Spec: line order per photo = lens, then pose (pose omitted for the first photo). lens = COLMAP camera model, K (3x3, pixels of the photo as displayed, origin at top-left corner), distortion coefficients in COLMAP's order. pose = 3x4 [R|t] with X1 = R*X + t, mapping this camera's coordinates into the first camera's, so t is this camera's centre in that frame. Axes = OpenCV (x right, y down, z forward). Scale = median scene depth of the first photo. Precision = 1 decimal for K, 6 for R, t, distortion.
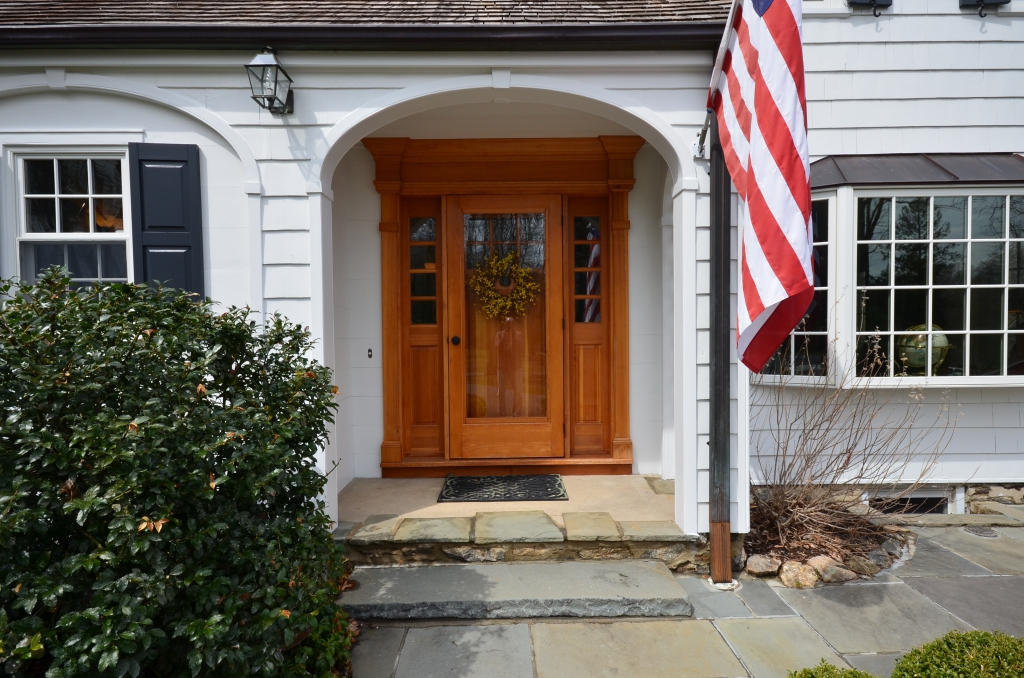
lens RADIAL K [[453.9, 0, 504.9], [0, 453.9, 338.1], [0, 0, 1]] dist [0.002420, 0.000136]
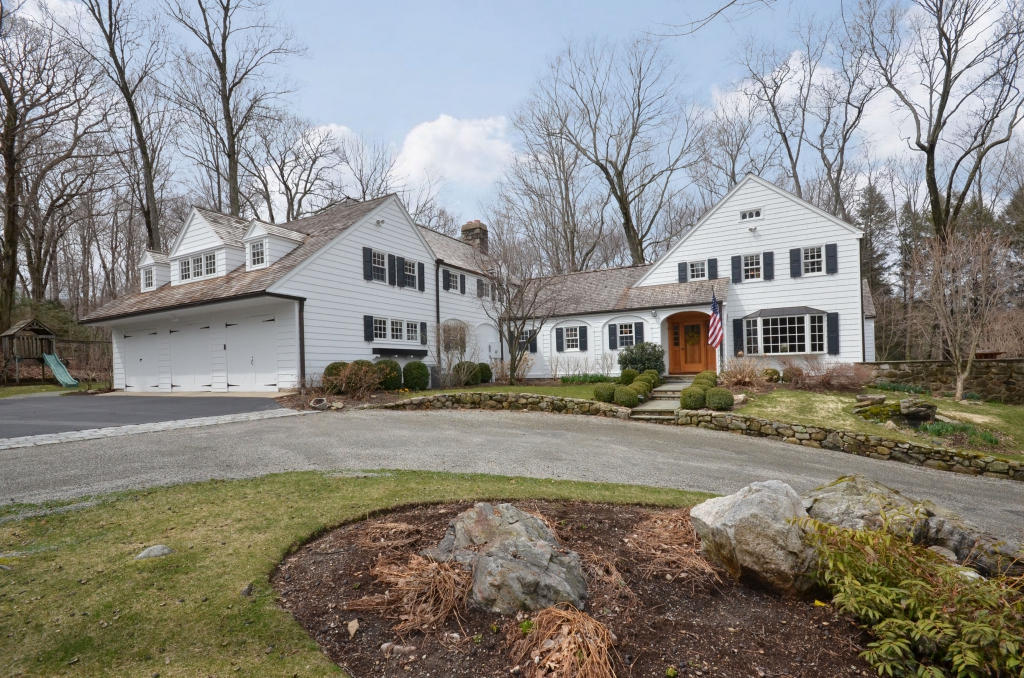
lens RADIAL K [[453.9, 0, 508.8], [0, 453.9, 339.4], [0, 0, 1]] dist [0.002420, 0.000136]
pose [[0.857038, -0.038663, -0.513800, 0.951835], [-0.002991, 0.996791, -0.079997, 0.352829], [0.515244, 0.070097, 0.854172, -4.953908]]
